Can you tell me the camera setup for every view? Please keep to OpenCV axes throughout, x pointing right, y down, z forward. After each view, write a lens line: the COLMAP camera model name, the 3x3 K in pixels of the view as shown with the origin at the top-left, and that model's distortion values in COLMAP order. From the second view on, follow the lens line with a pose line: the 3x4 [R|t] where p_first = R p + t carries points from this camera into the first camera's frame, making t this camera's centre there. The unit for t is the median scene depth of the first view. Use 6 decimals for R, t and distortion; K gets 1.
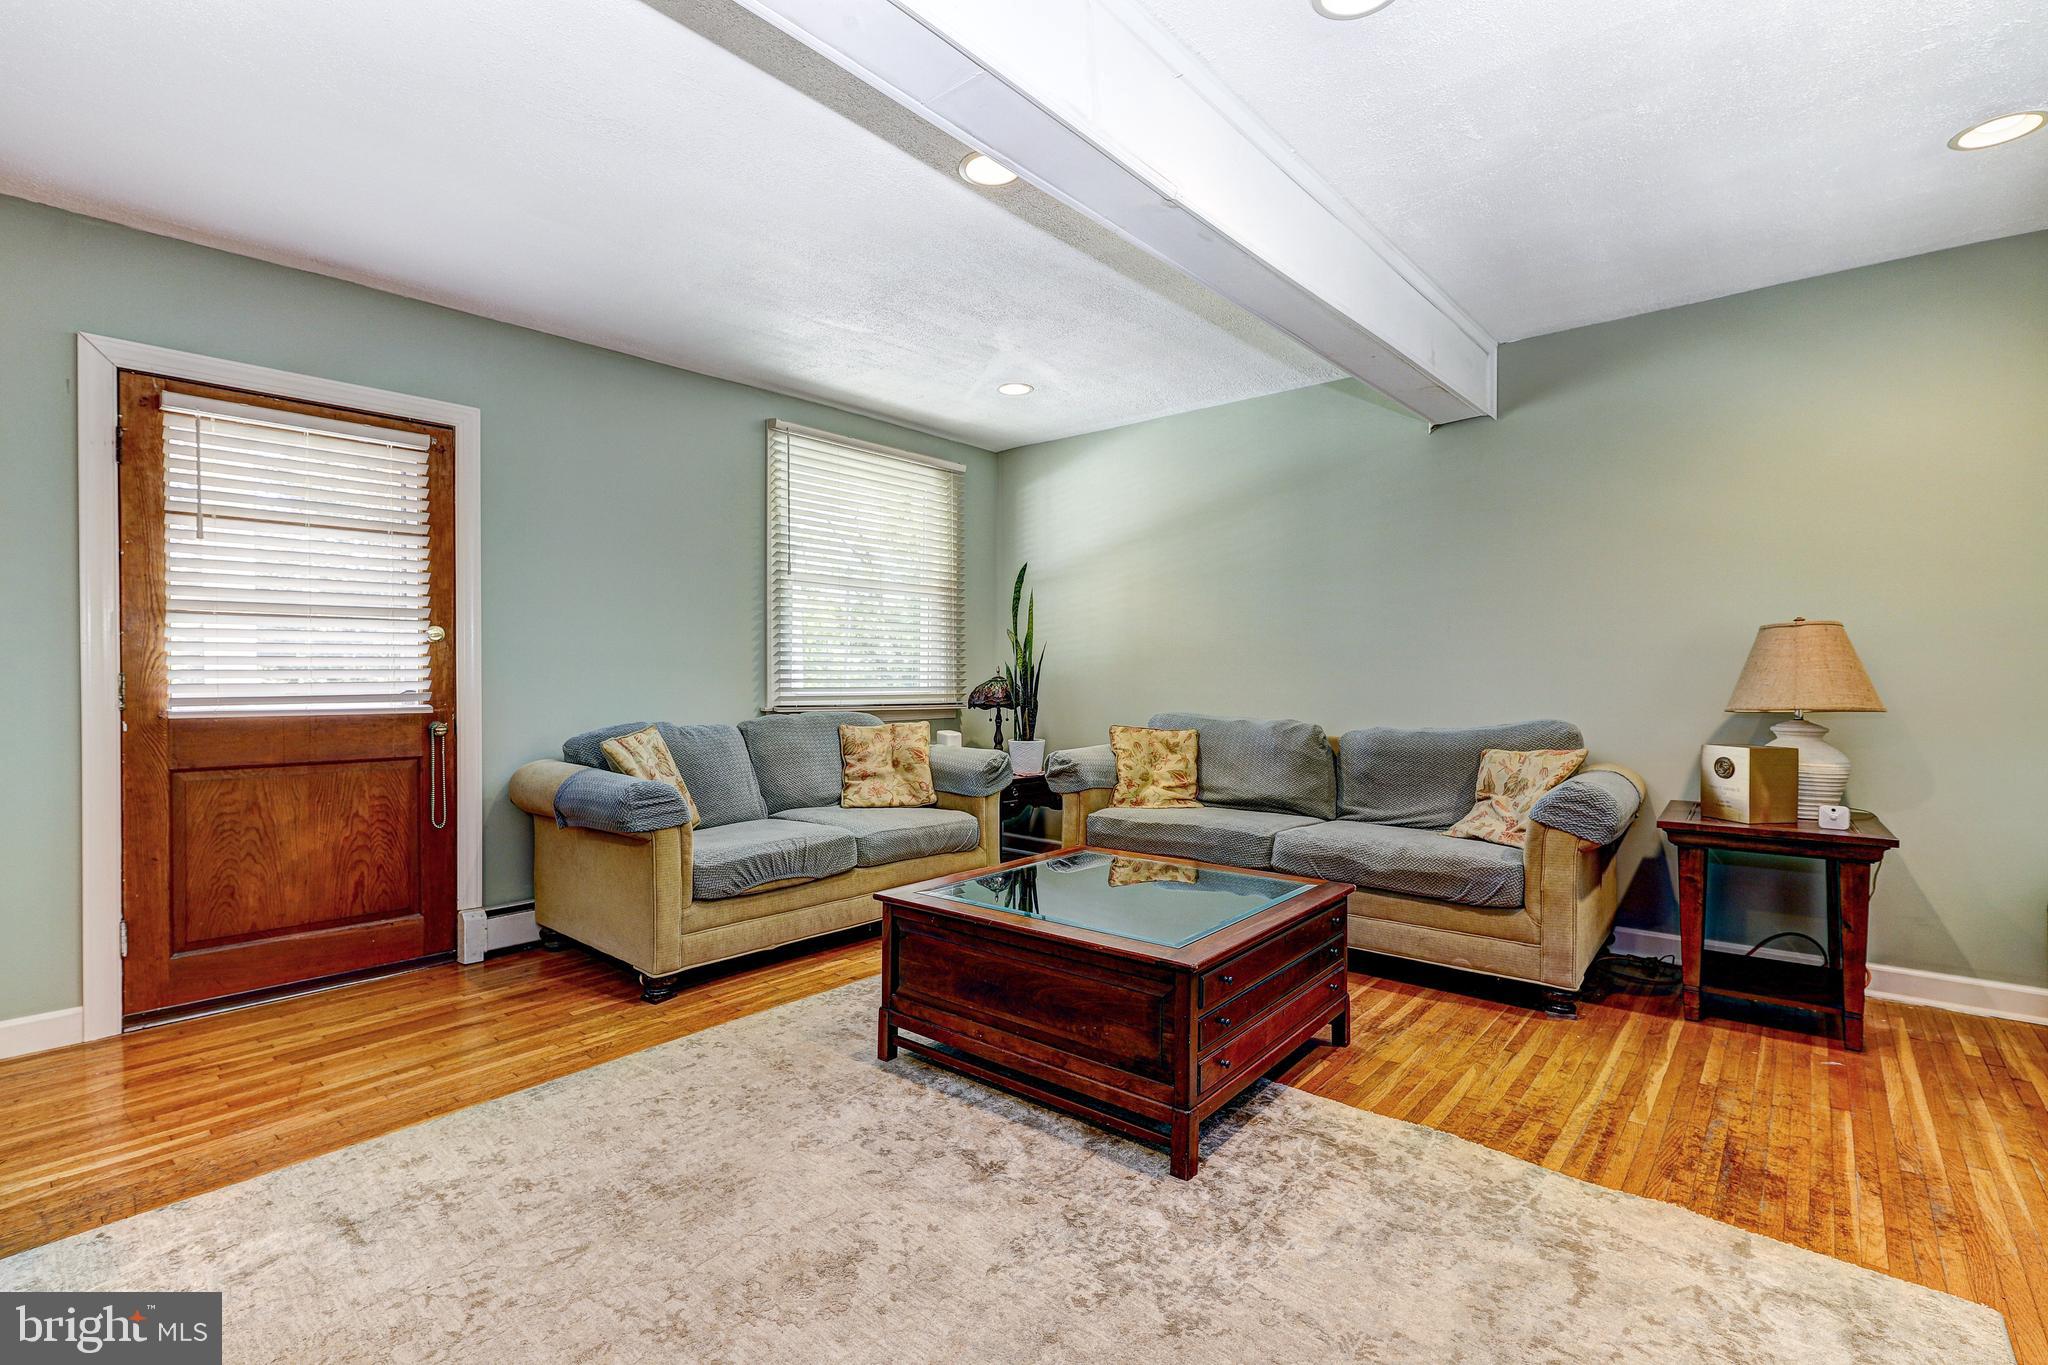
lens RADIAL K [[899.7, 0, 1027.9], [0, 899.7, 680.5], [0, 0, 1]] dist [0.004011, -0.003753]
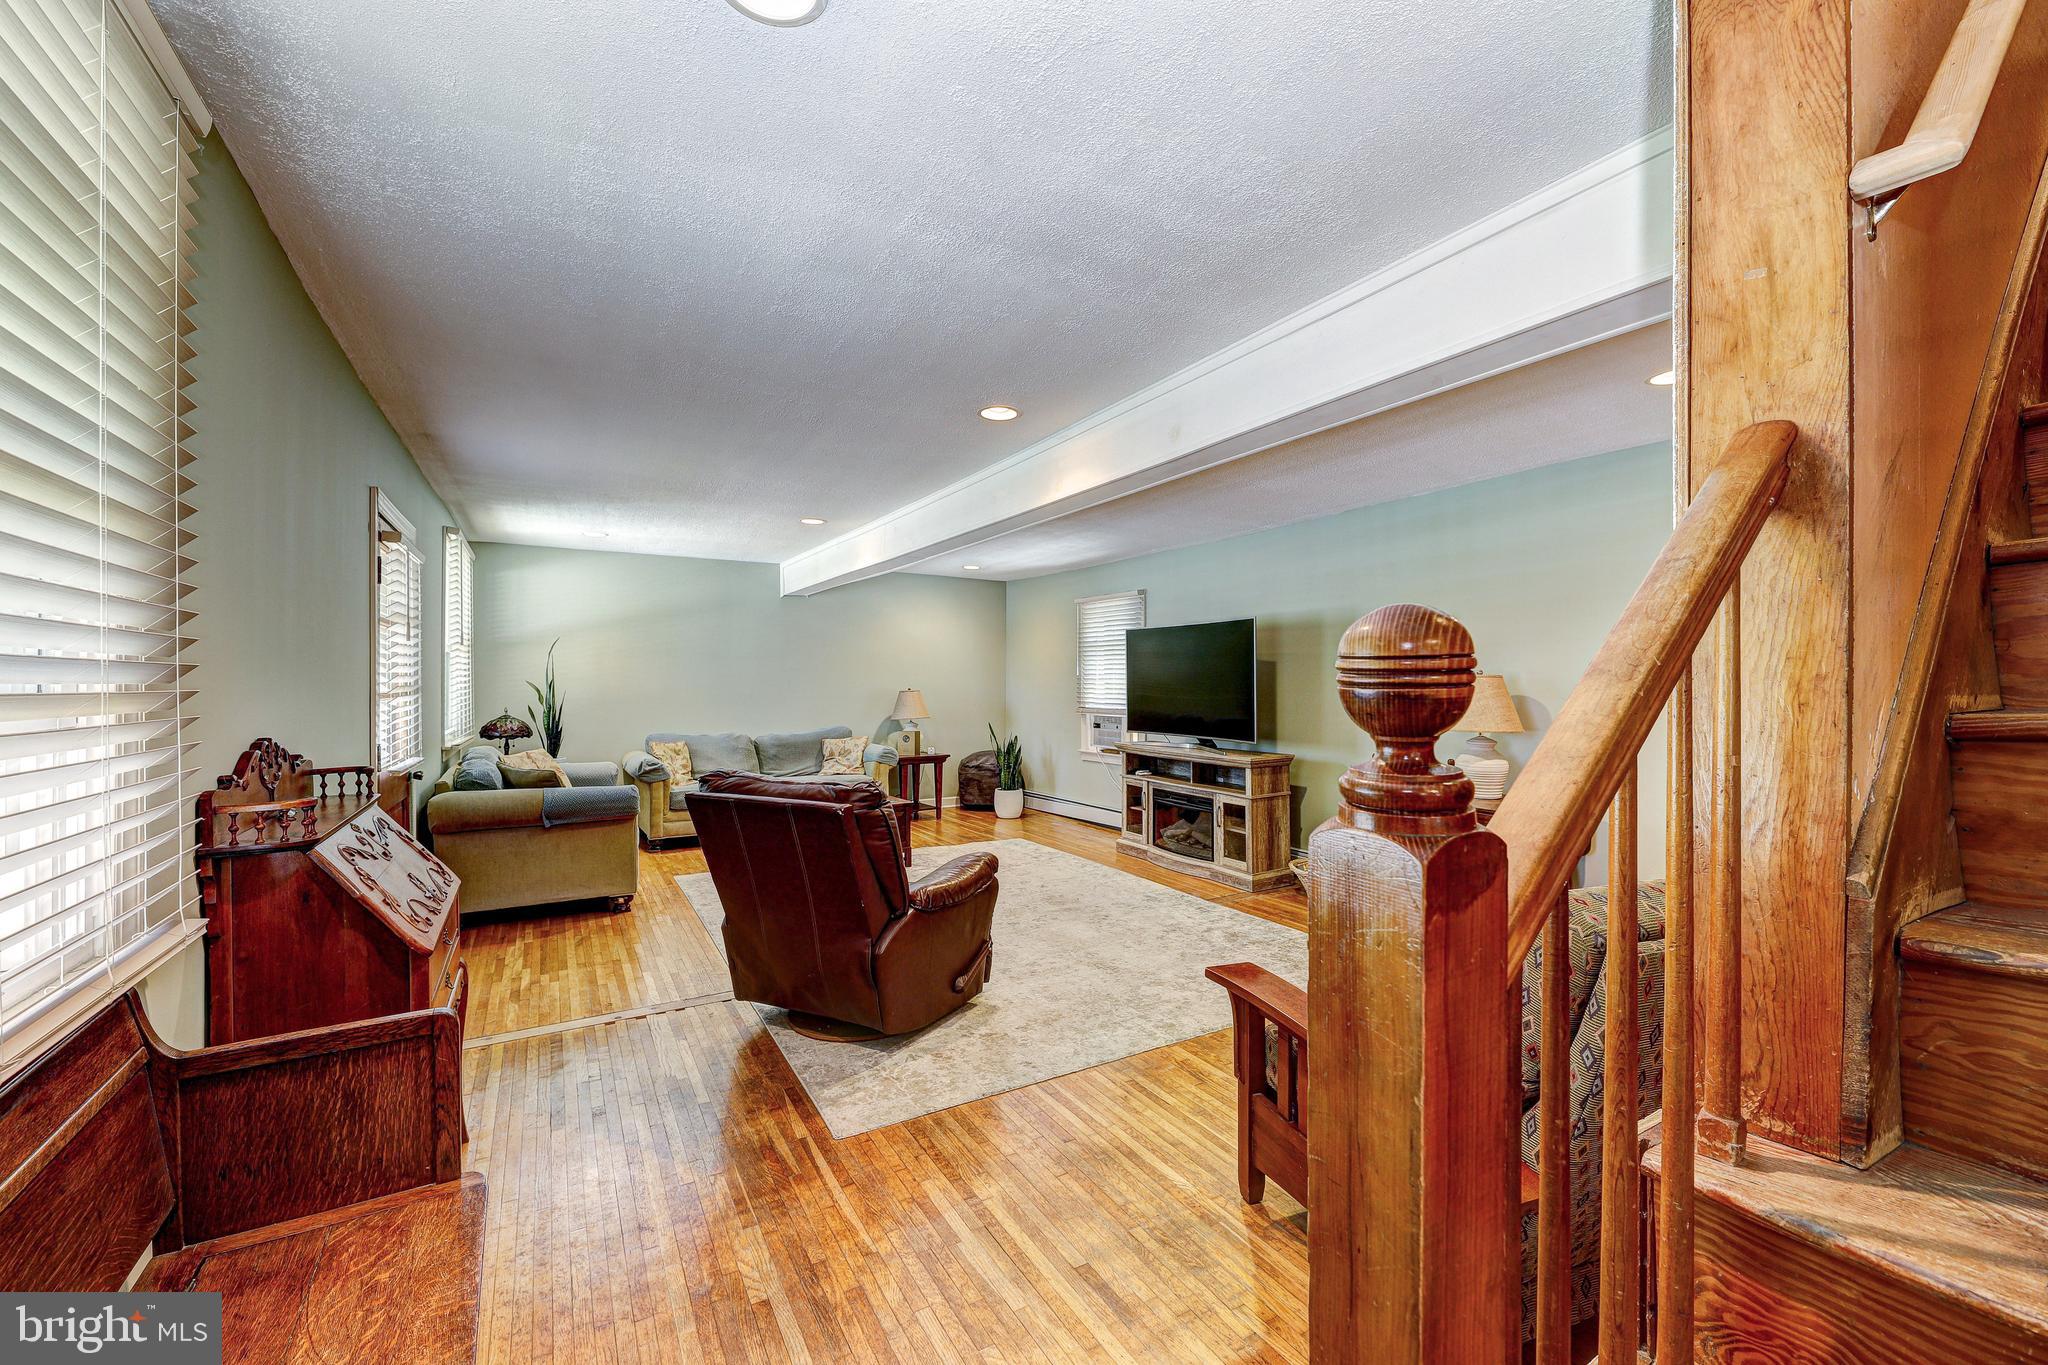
lens RADIAL K [[817.8, 0, 1016.7], [0, 817.8, 684.6], [0, 0, 1]] dist [-0.000308, -0.000029]
pose [[0.318487, -0.000812, 0.947927, -1.595591], [0.005252, 0.999986, -0.000908, -0.074206], [-0.947913, 0.005268, 0.318487, -0.213484]]
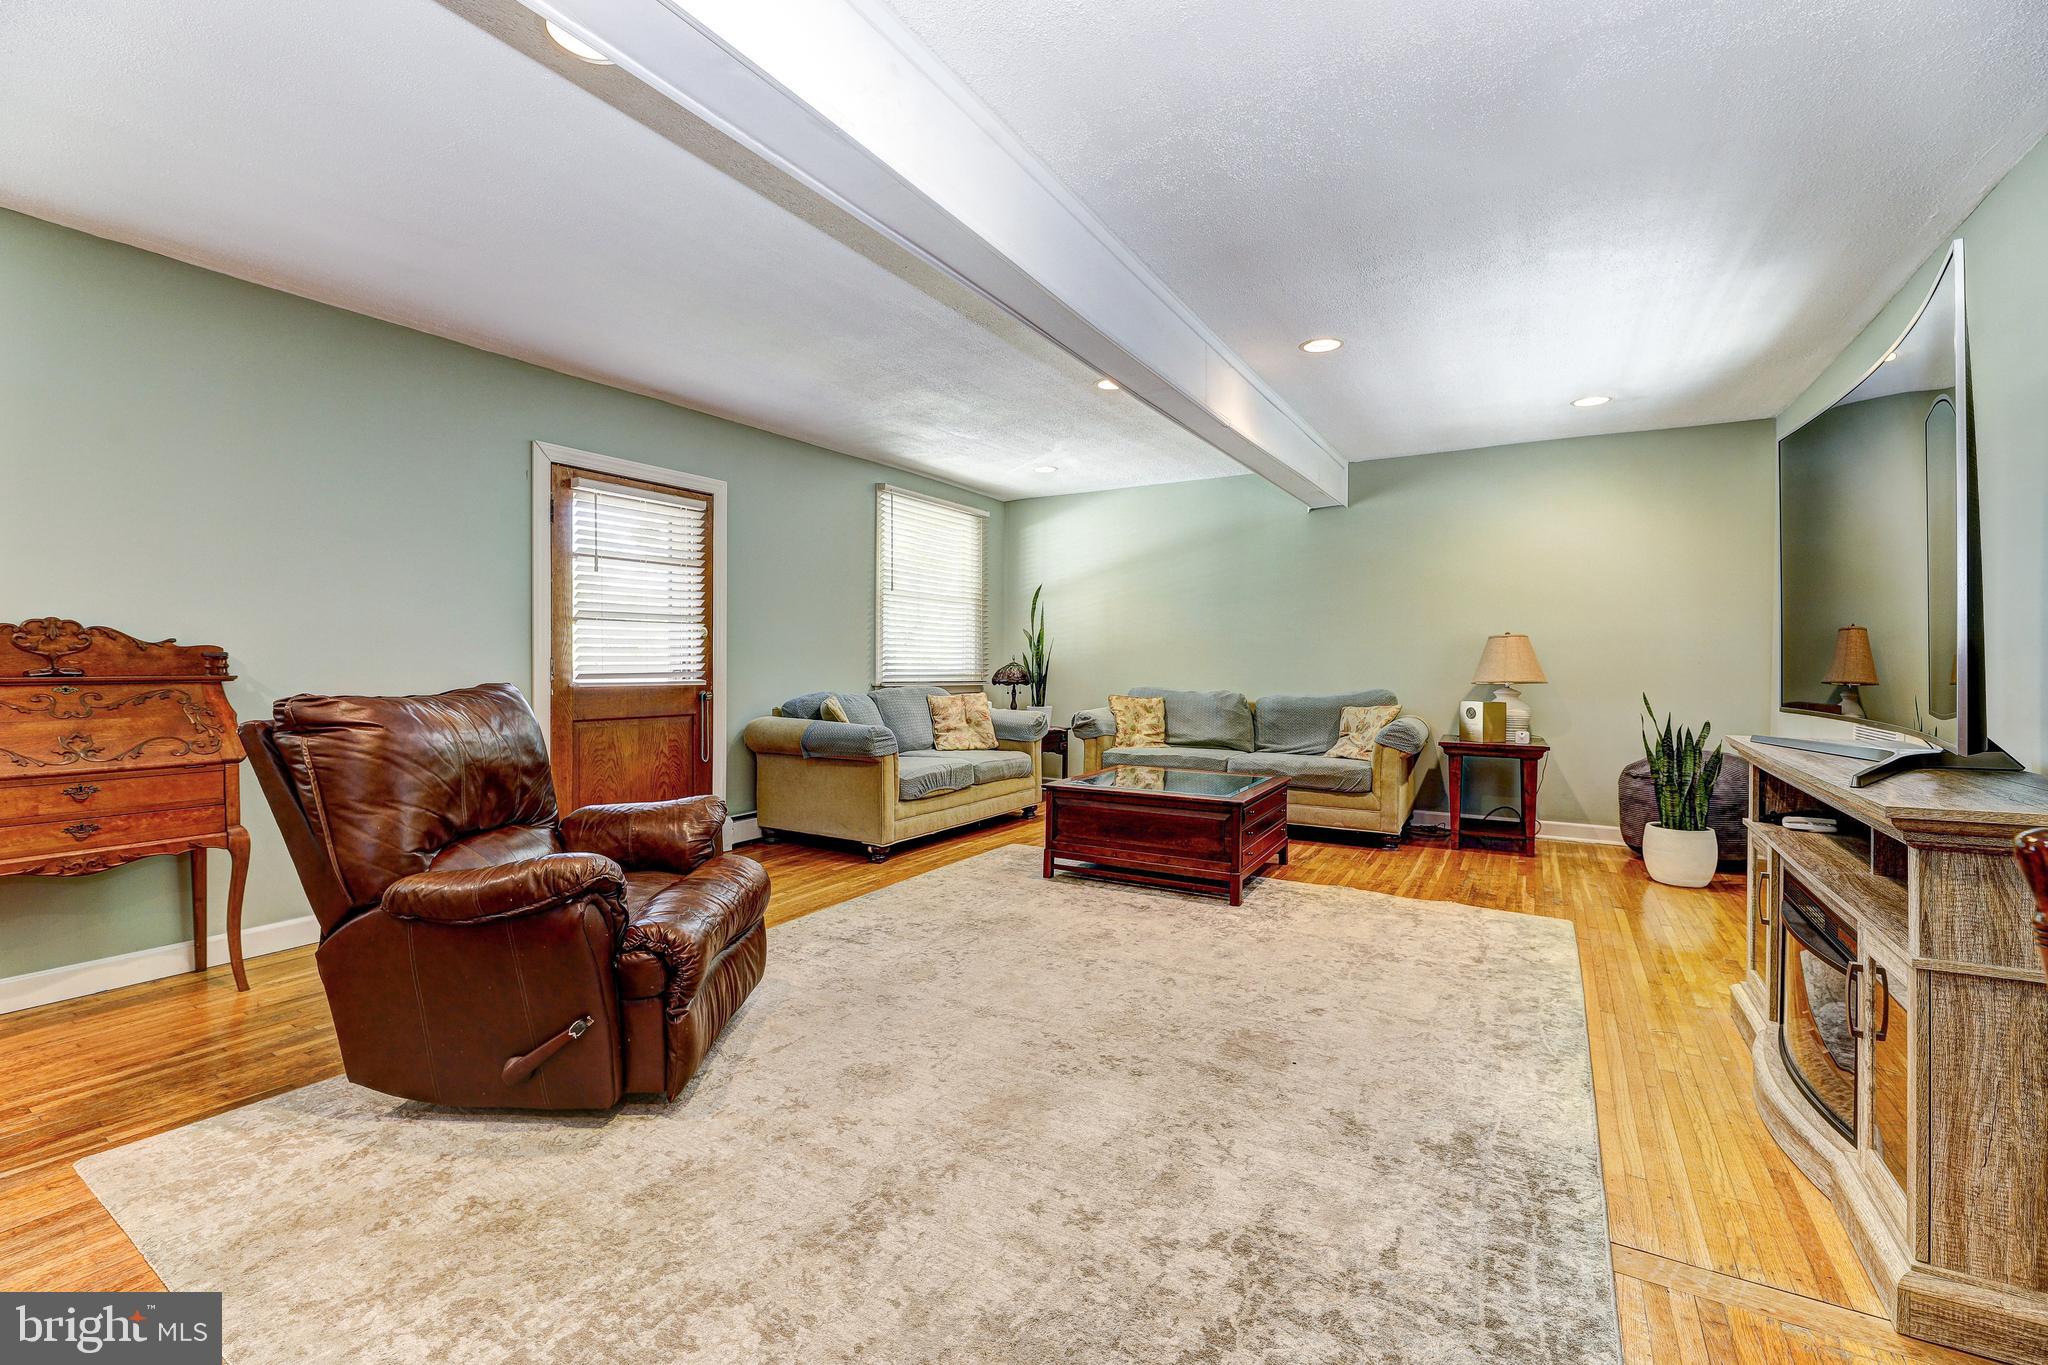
lens RADIAL K [[825.8, 0, 1034.9], [0, 825.8, 664.7], [0, 0, 1]] dist [-0.001431, -0.000153]
pose [[0.984944, 0.003719, 0.172831, -0.373999], [-0.003248, 0.999990, -0.003005, 0.004953], [-0.172841, 0.002399, 0.984947, -0.479188]]
